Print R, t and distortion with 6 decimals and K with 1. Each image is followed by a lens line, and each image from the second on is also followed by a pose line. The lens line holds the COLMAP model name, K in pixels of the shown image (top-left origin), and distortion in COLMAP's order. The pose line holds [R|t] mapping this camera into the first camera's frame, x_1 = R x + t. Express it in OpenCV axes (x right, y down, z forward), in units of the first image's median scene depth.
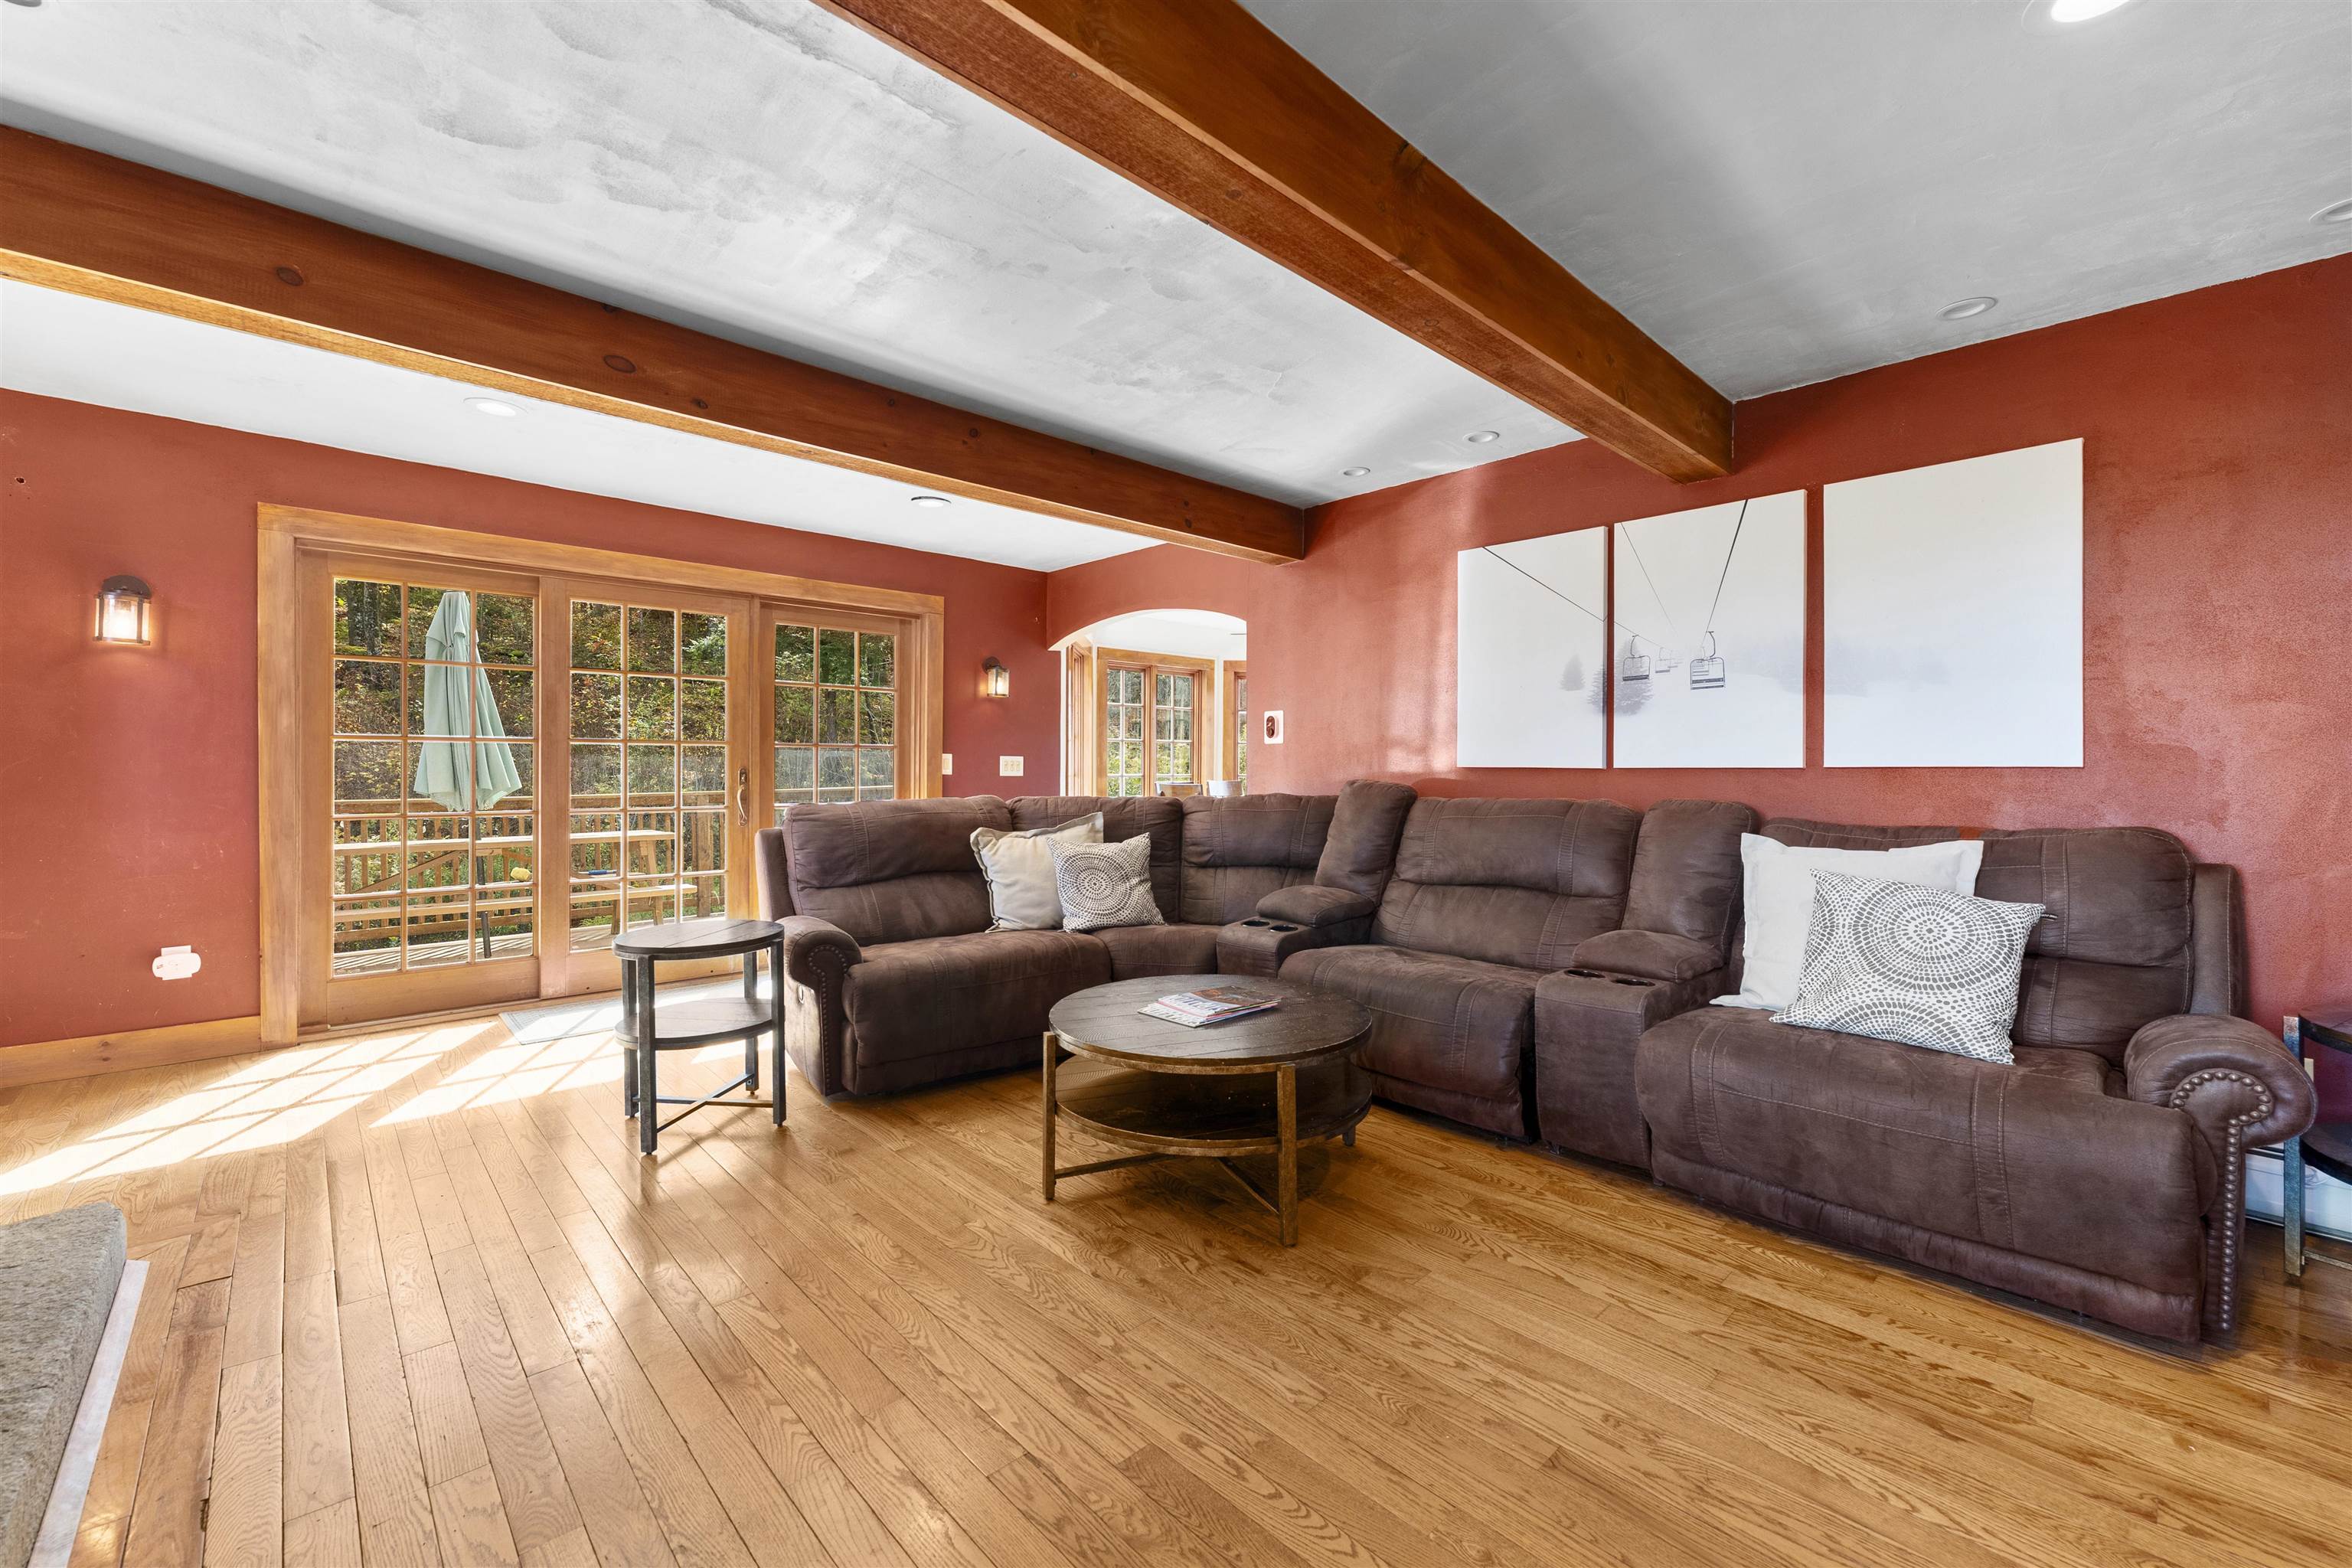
lens RADIAL K [[950.9, 0, 1178.2], [0, 950.9, 774.2], [0, 0, 1]] dist [-0.000216, 0.000380]
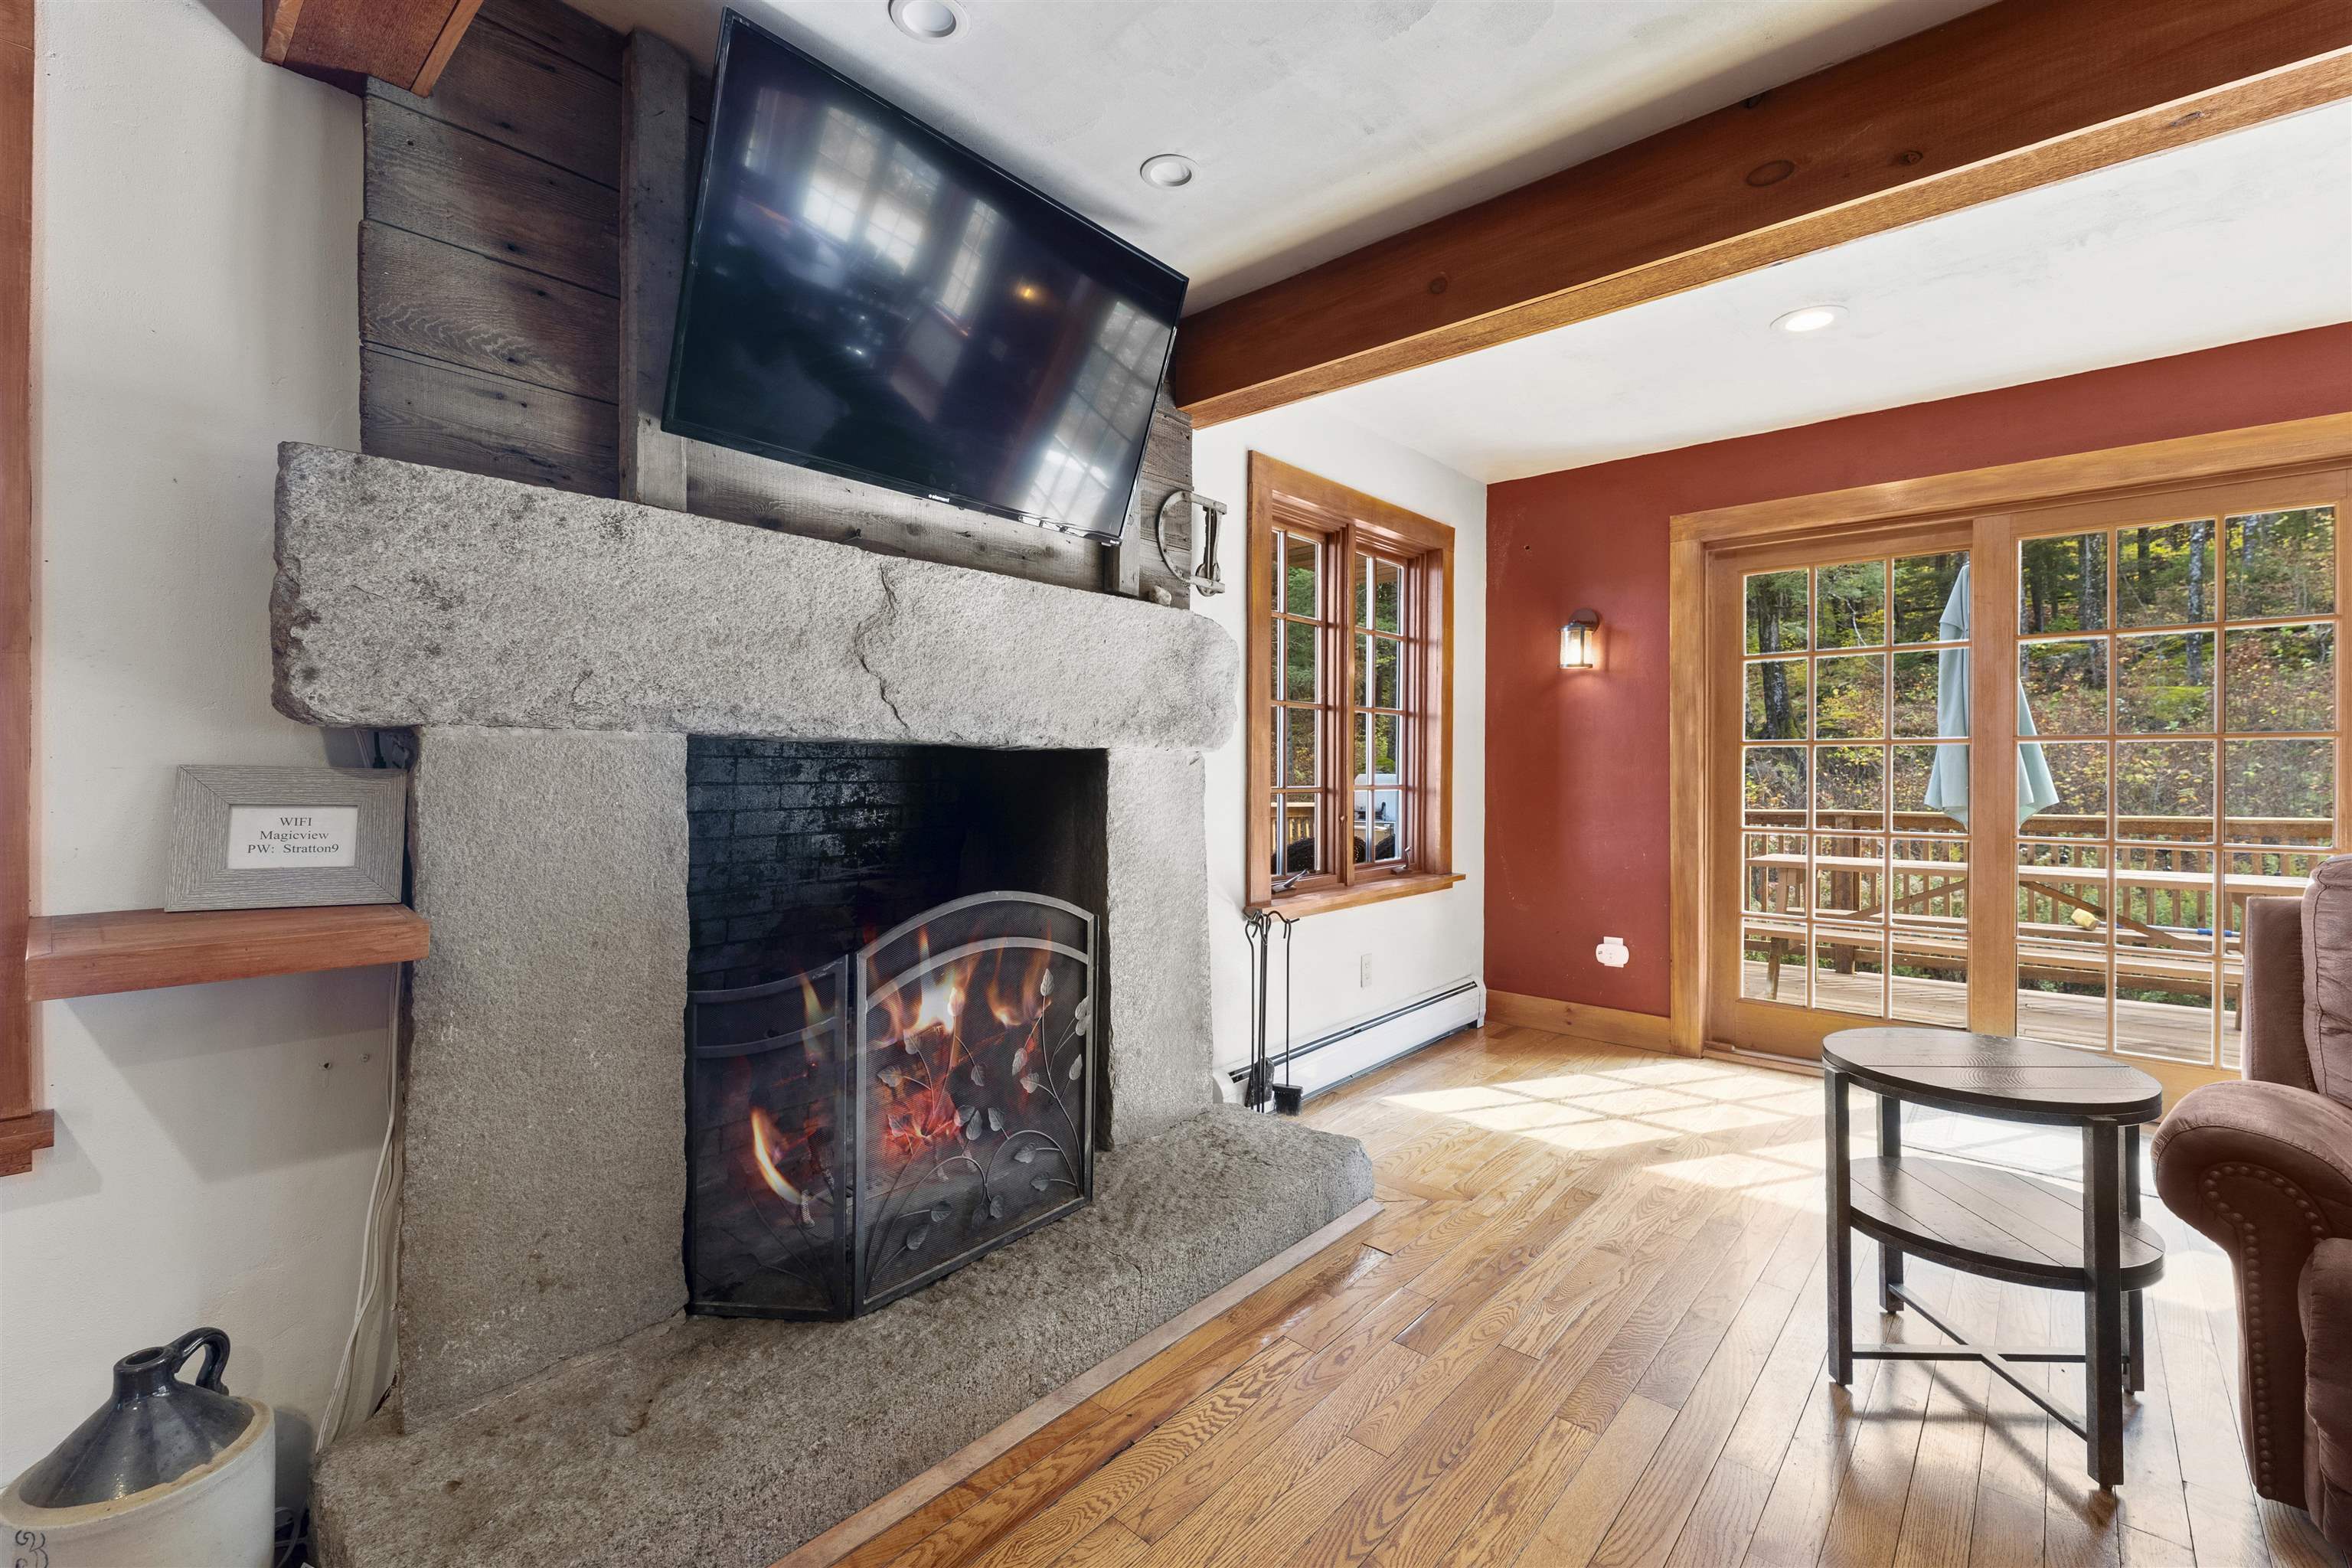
lens RADIAL K [[990.6, 0, 1172.9], [0, 990.6, 774.7], [0, 0, 1]] dist [-0.011303, -0.000488]
pose [[0.083189, 0.003104, -0.996529, 0.049163], [-0.010356, 0.999944, 0.002251, -0.005088], [0.996480, 0.010133, 0.083216, 0.396988]]
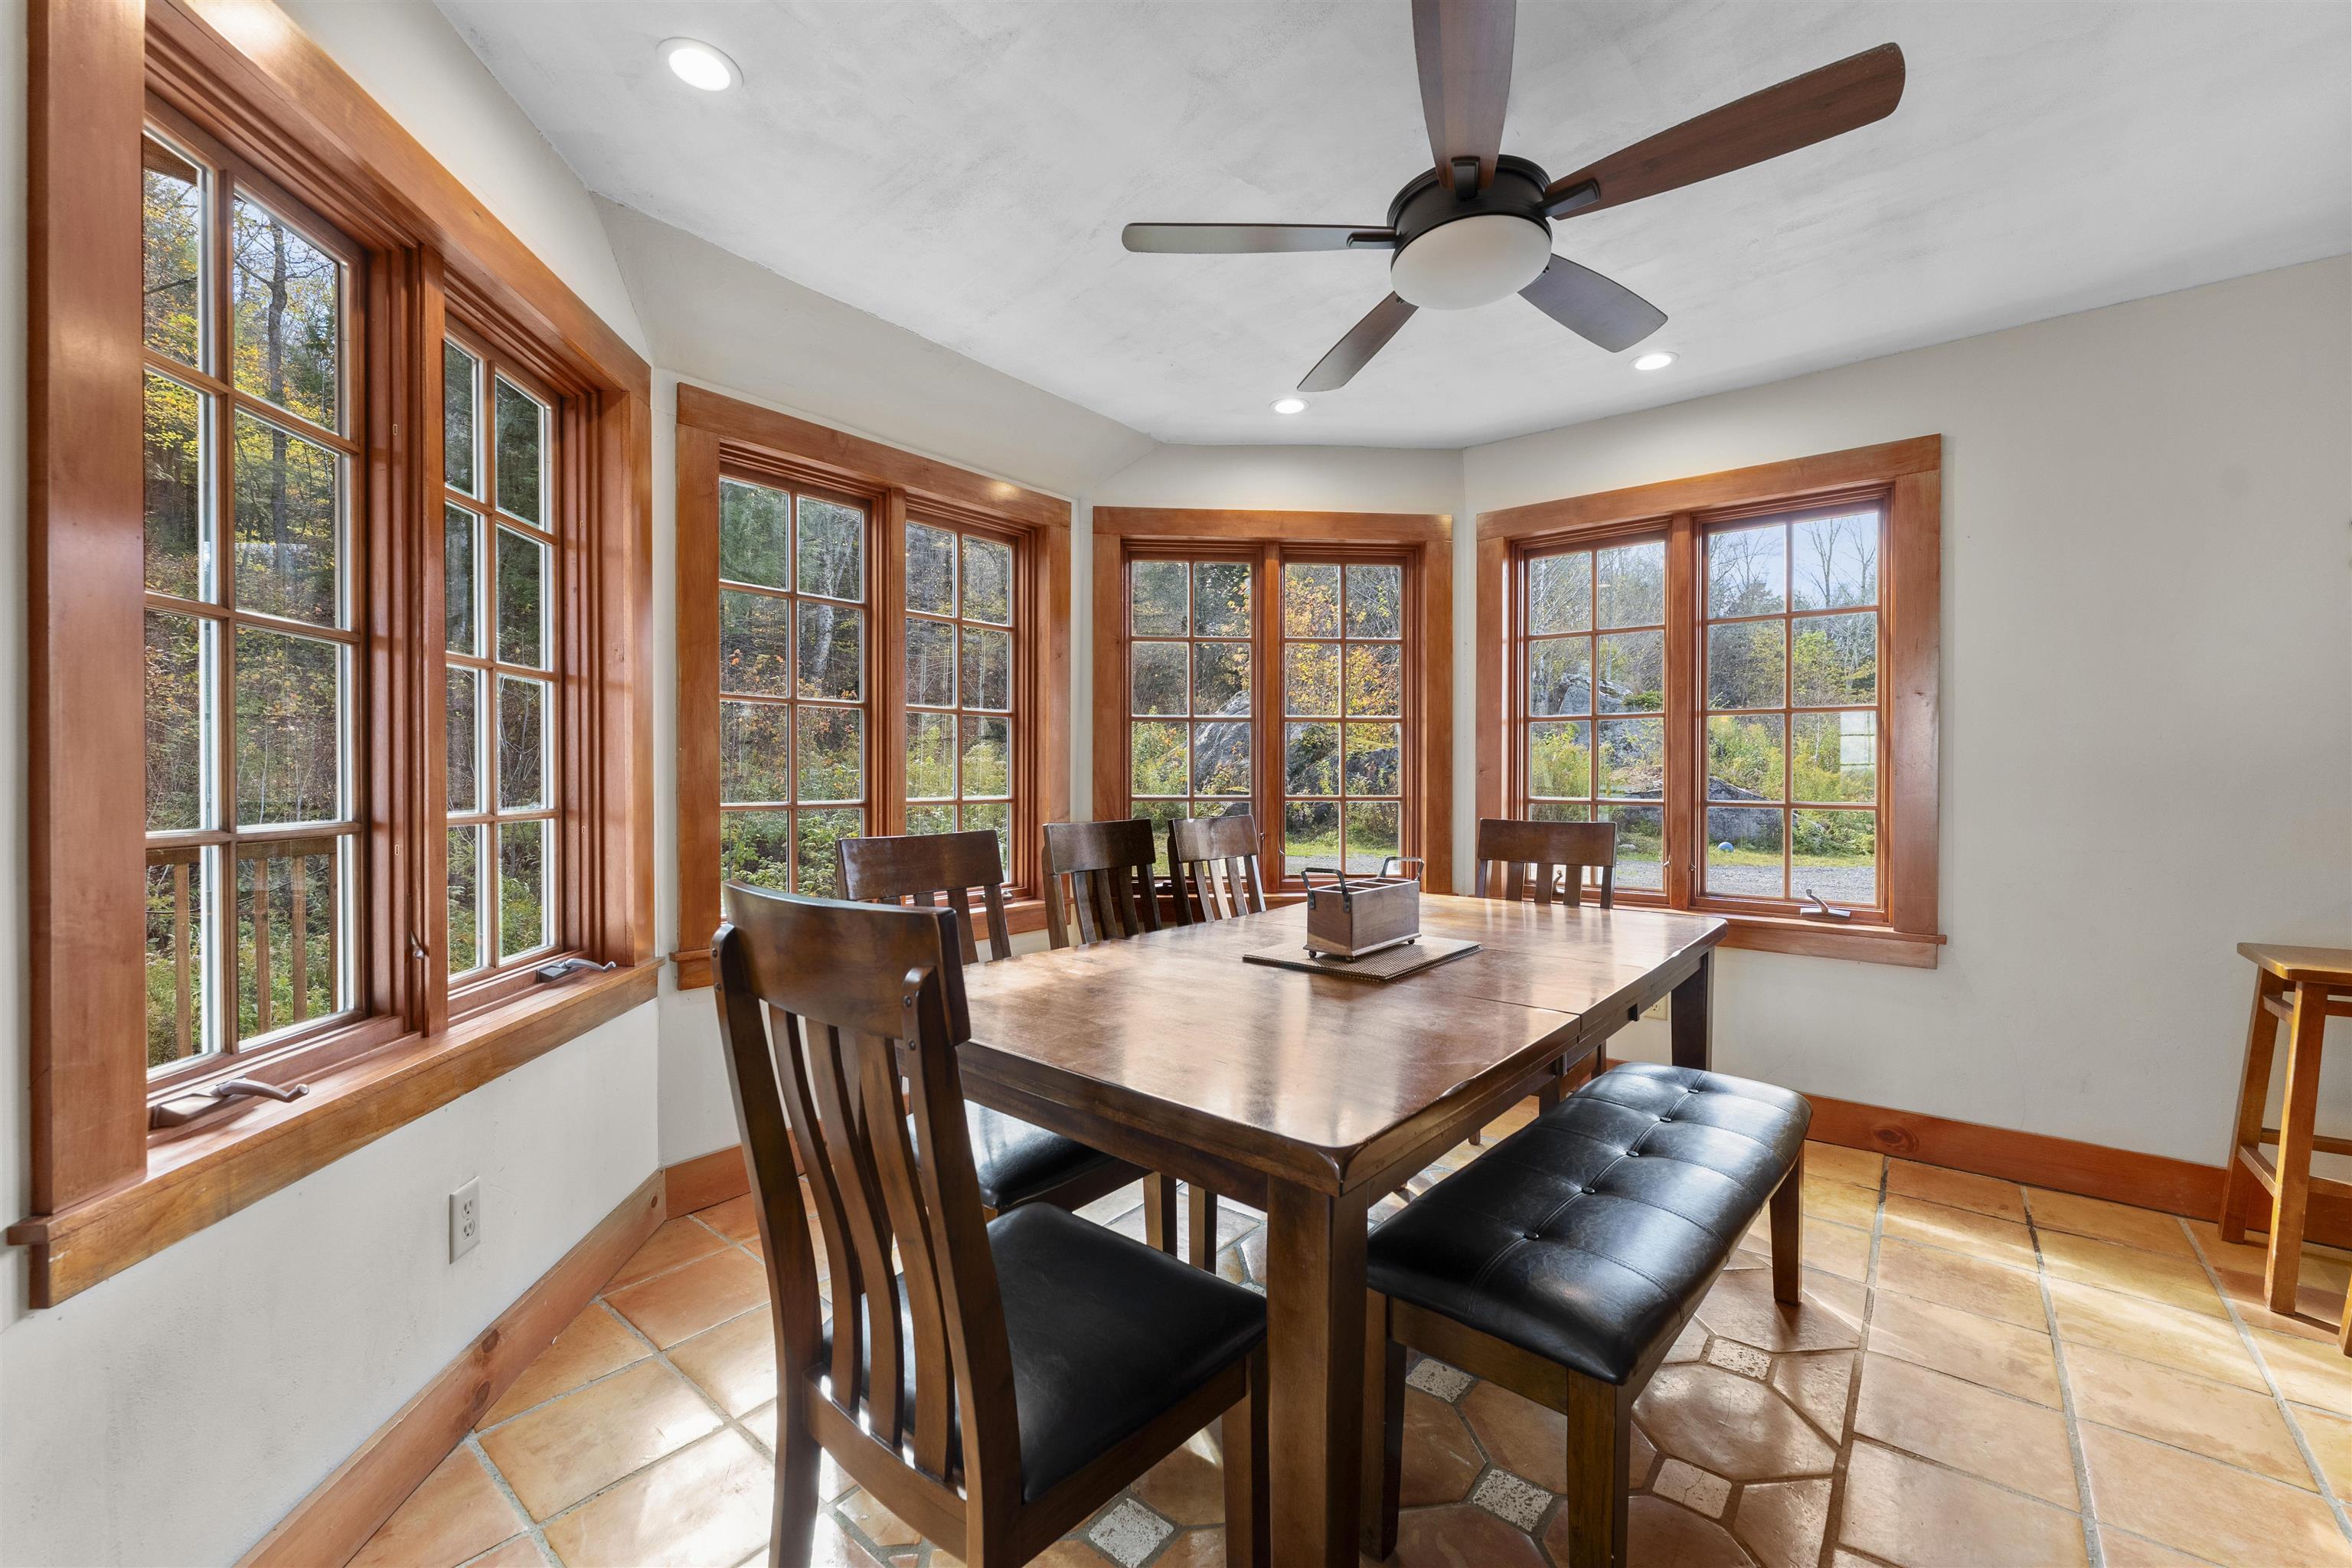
lens RADIAL K [[950.9, 0, 1178.2], [0, 950.9, 774.2], [0, 0, 1]] dist [-0.000216, 0.000380]
pose [[0.991714, -0.010741, 0.128016, 0.082273], [0.011074, 0.999937, -0.001889, -0.012896], [-0.127987, 0.003291, 0.991770, 1.616149]]
